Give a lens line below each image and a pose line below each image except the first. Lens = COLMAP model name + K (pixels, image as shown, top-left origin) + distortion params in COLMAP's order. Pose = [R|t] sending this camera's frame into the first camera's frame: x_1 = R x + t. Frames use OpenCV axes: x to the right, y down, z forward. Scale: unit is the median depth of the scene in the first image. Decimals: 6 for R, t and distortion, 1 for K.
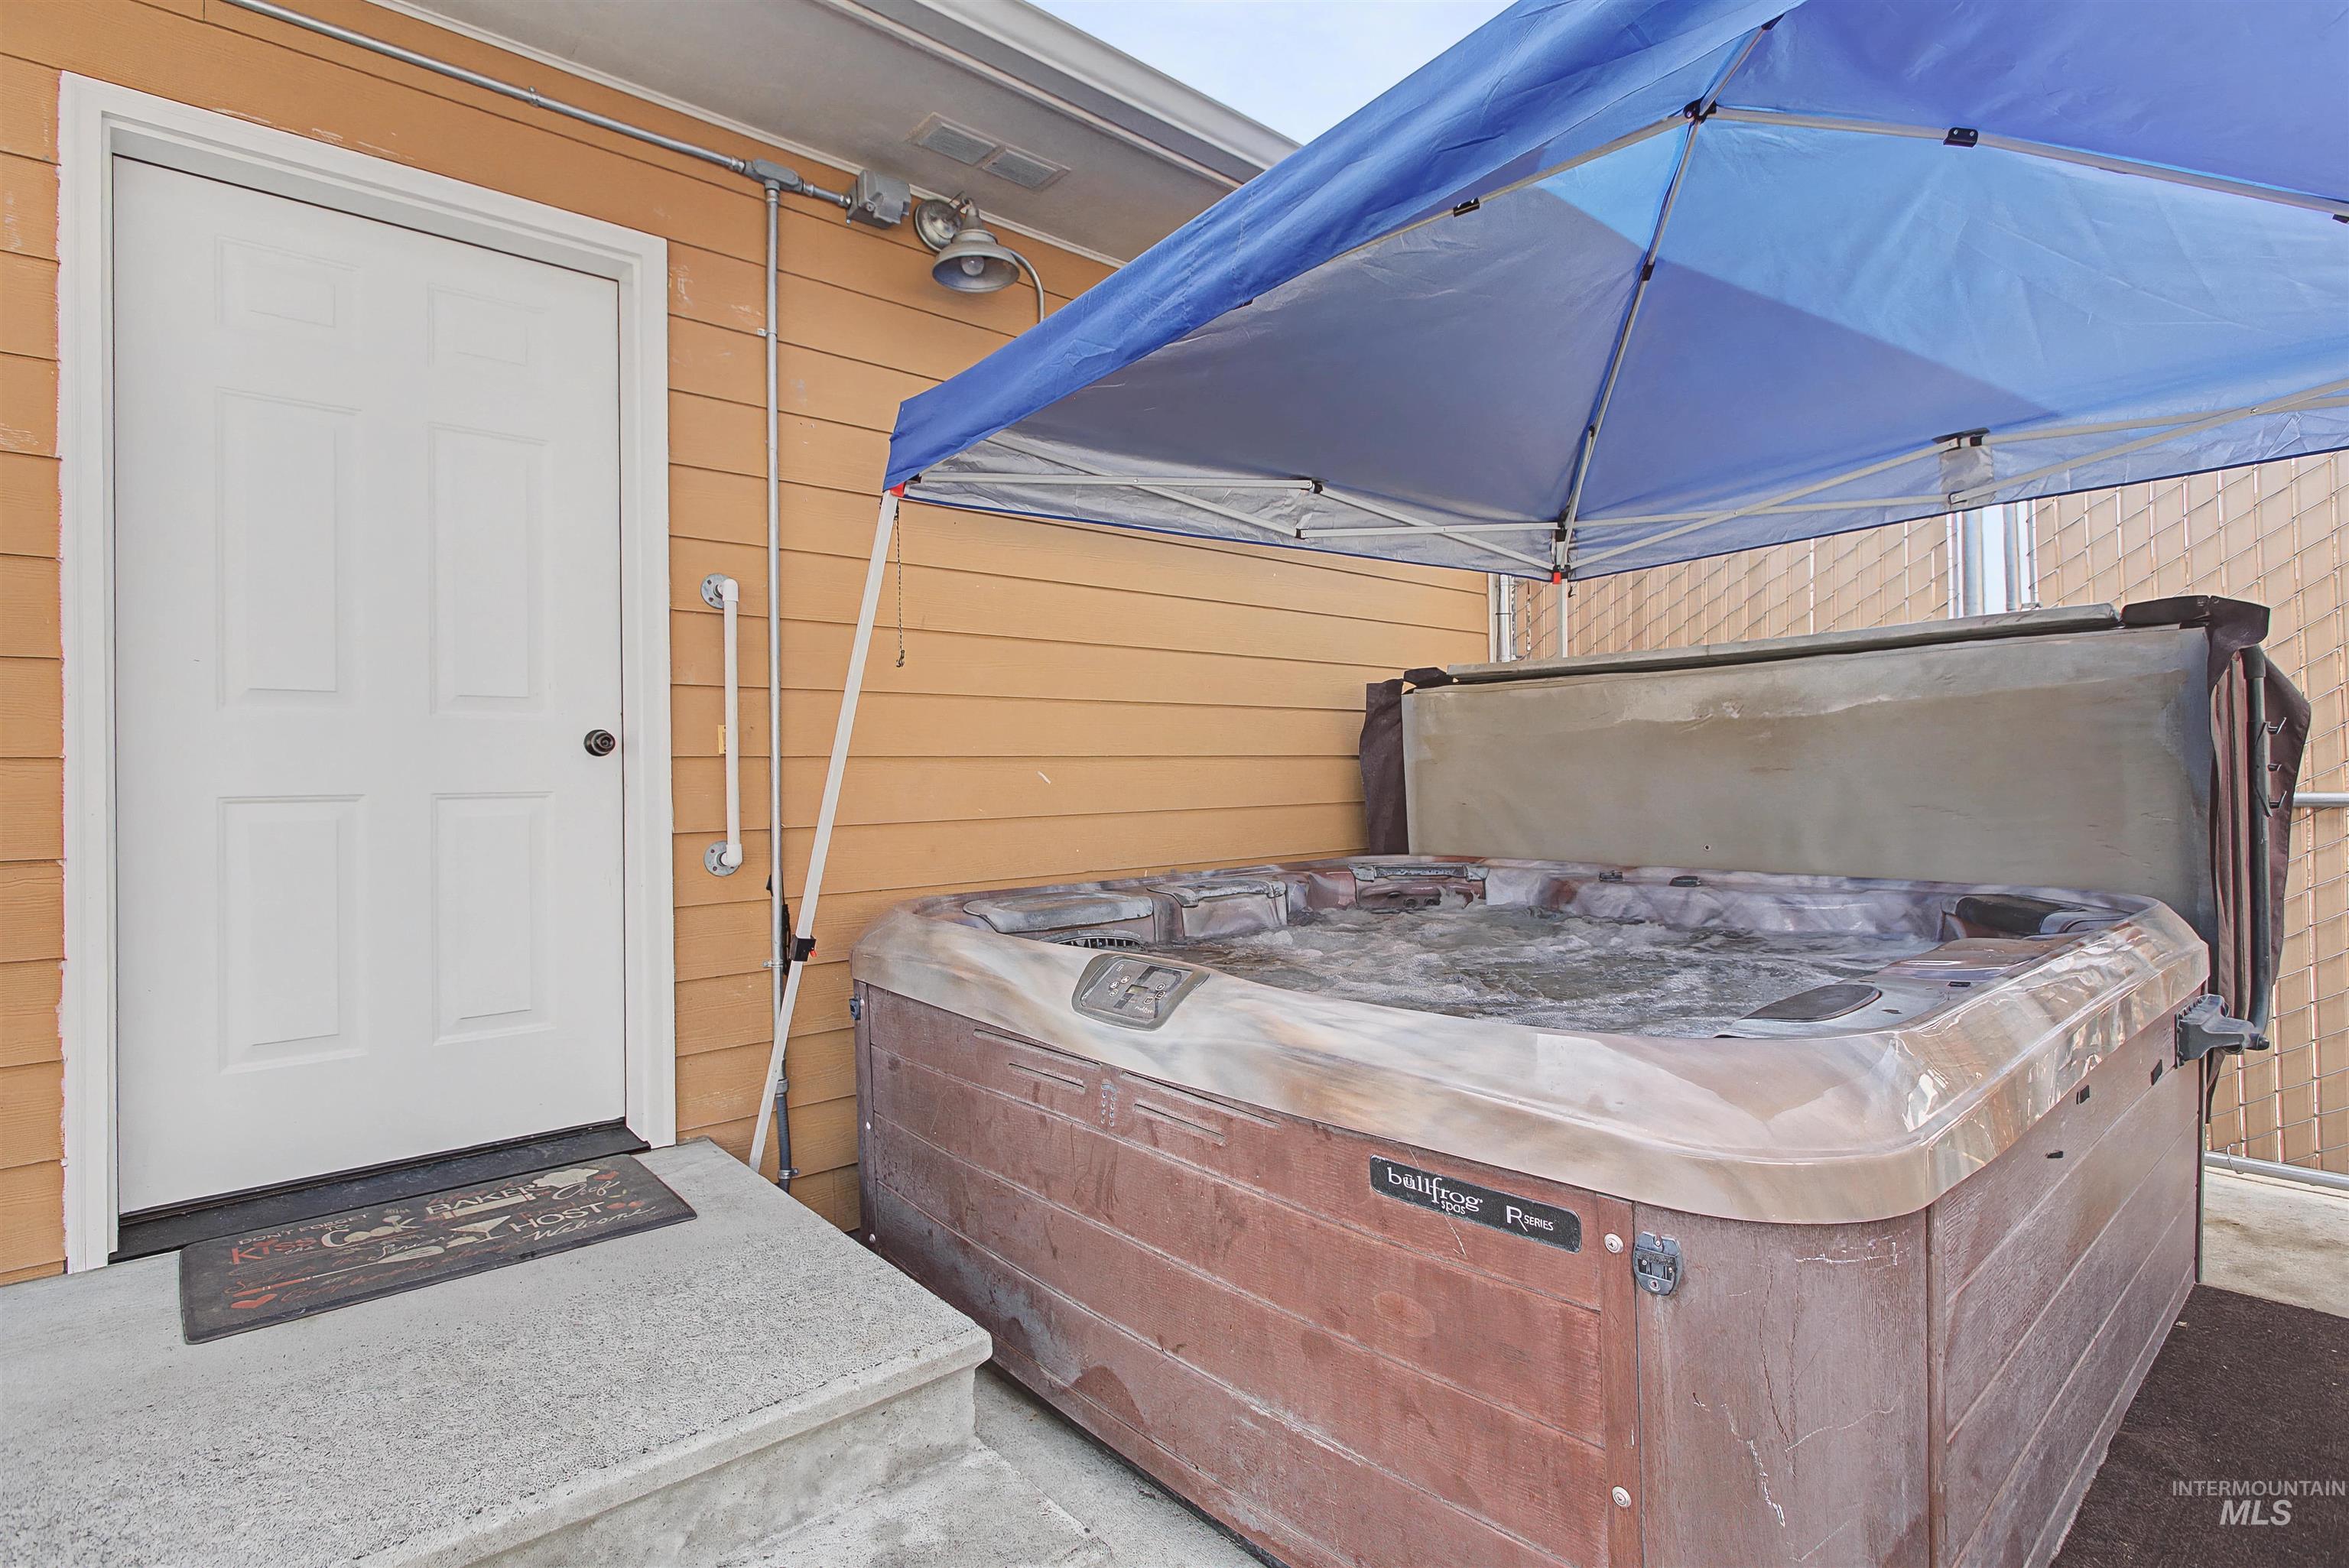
lens RADIAL K [[1126.1, 0, 1172.1], [0, 1126.1, 767.4], [0, 0, 1]] dist [-0.004500, -0.000406]
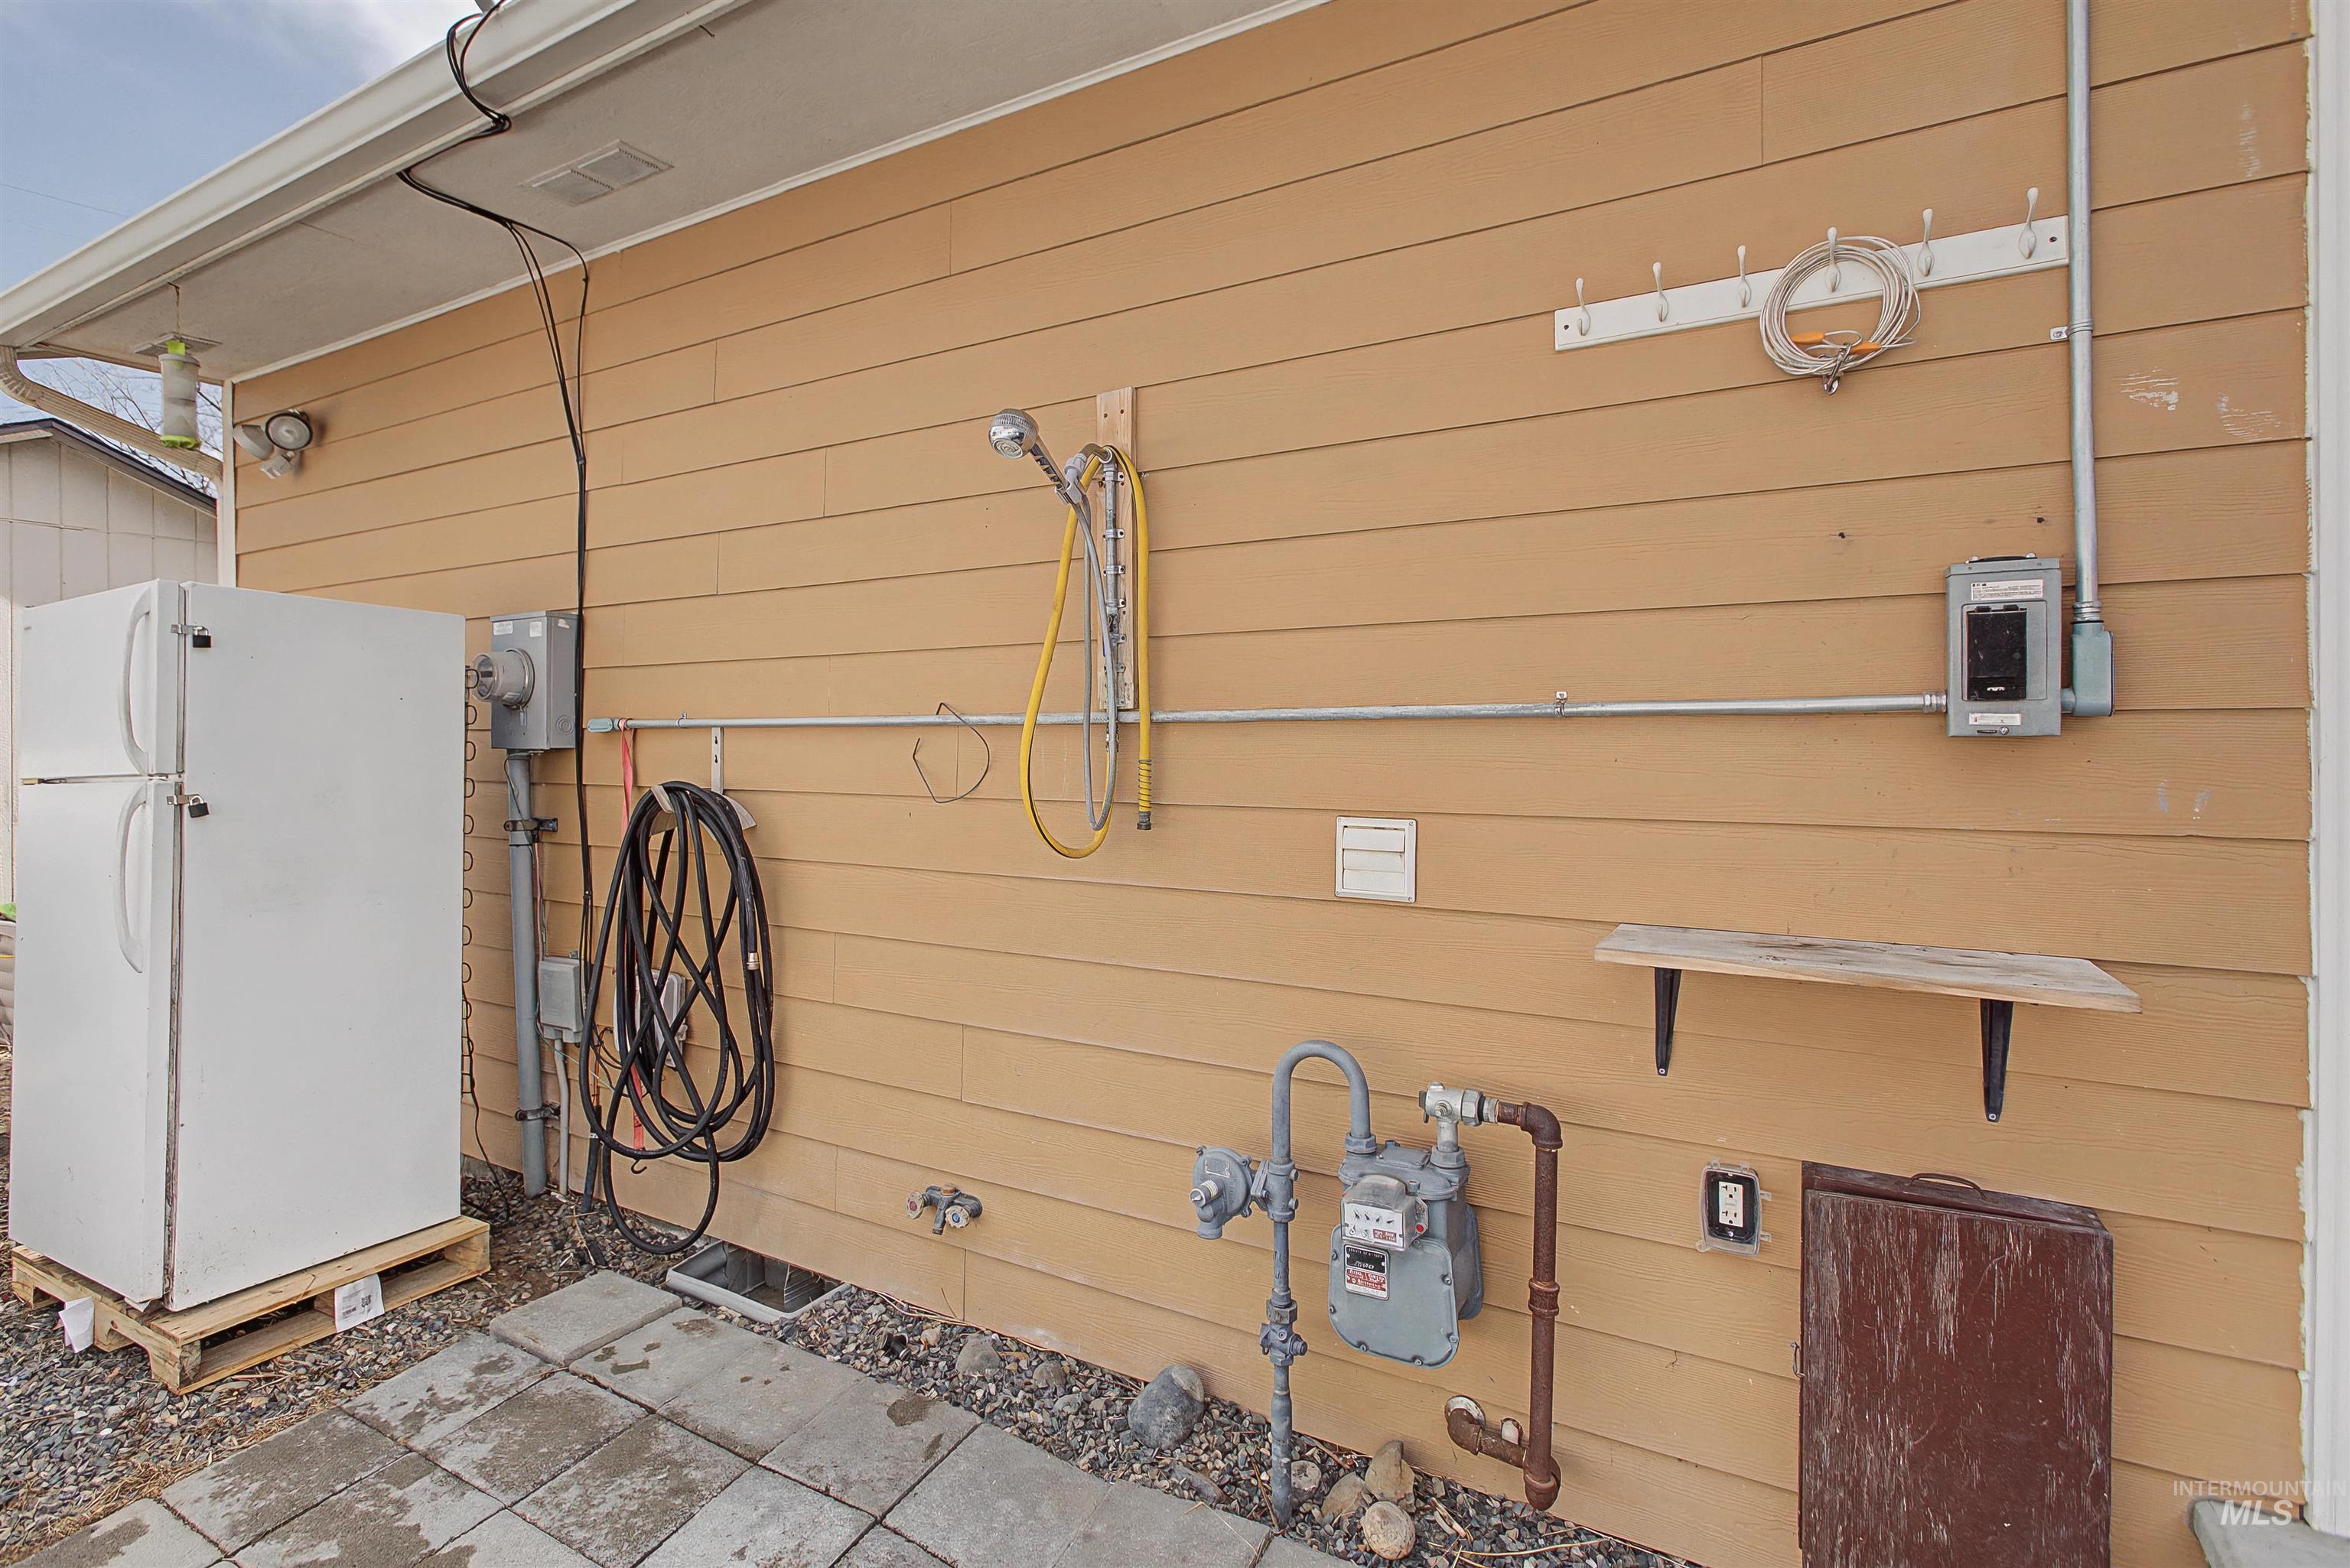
lens RADIAL K [[1215.7, 0, 1157.6], [0, 1215.7, 745.0], [0, 0, 1]] dist [0.001433, 0.000279]
pose [[0.313059, 0.021685, -0.949486, -0.415507], [0.010579, 0.999598, 0.026318, -0.091499], [0.949675, -0.018284, 0.312704, 0.018479]]
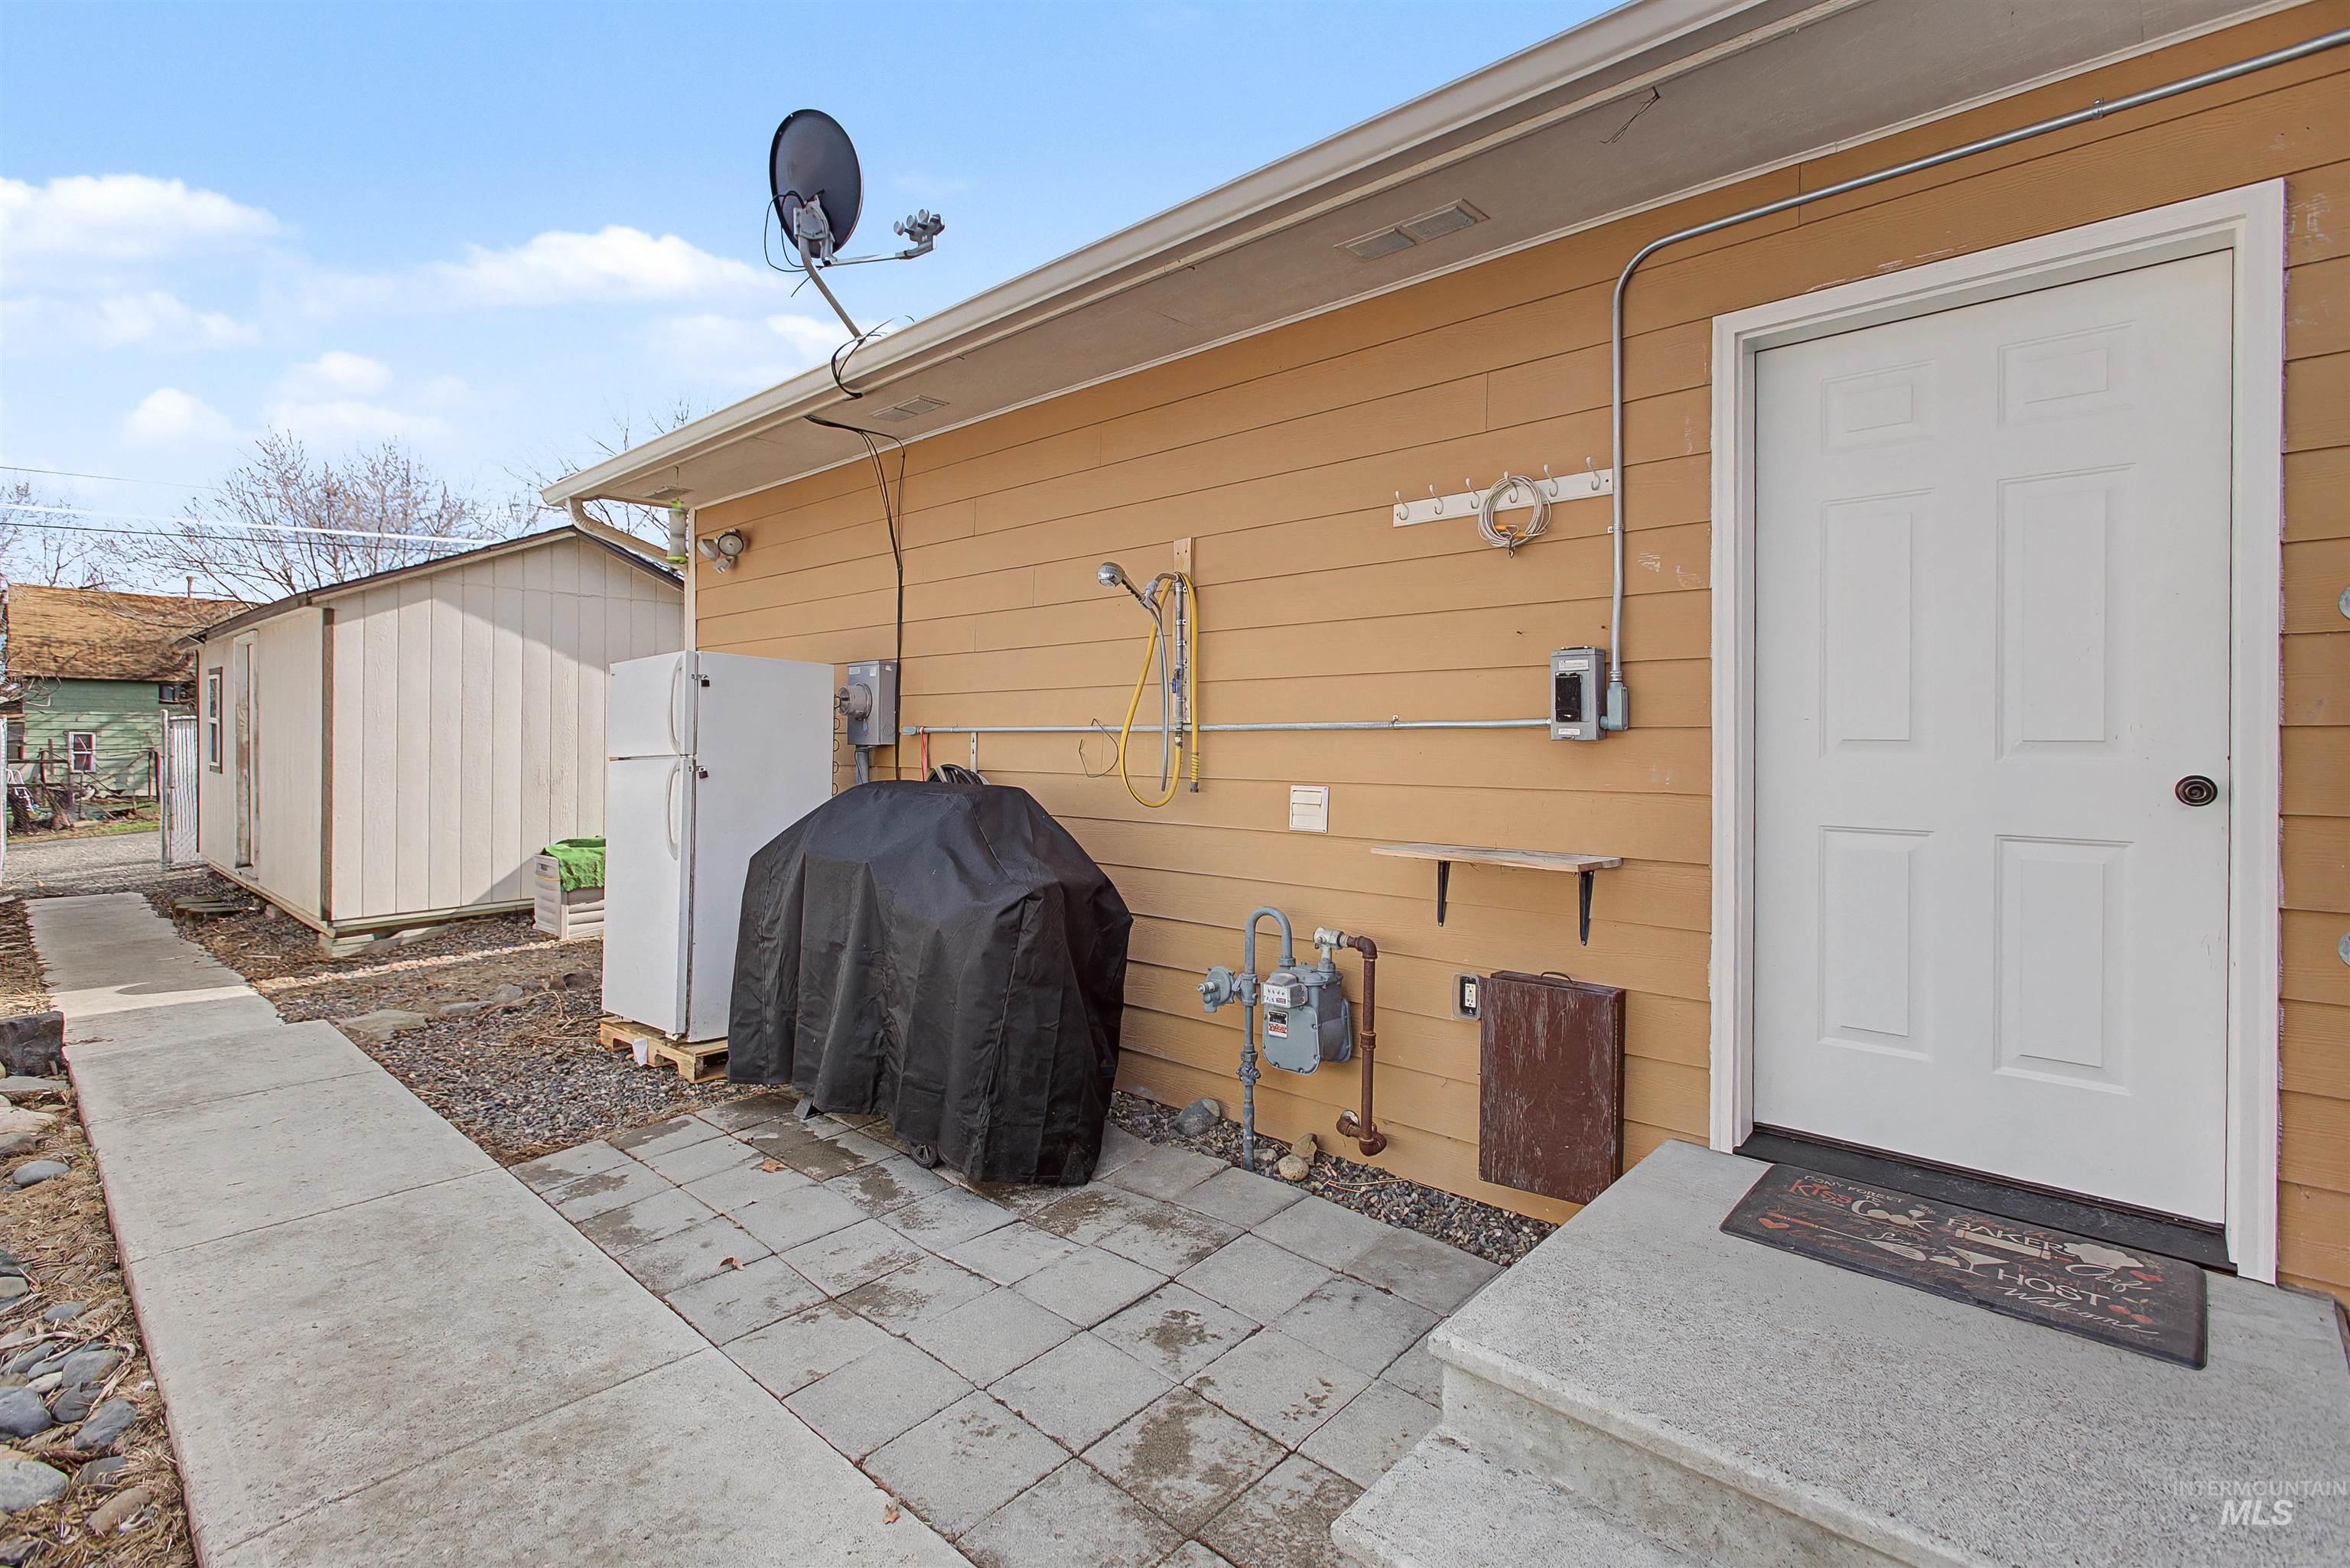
lens RADIAL K [[1083.2, 0, 1172.0], [0, 1083.2, 754.2], [0, 0, 1]] dist [0.004553, -0.001034]
pose [[0.114297, 0.025683, -0.993115, 0.290073], [0.004348, 0.999643, 0.026353, -0.091209], [0.993437, -0.007330, 0.114145, 0.130961]]
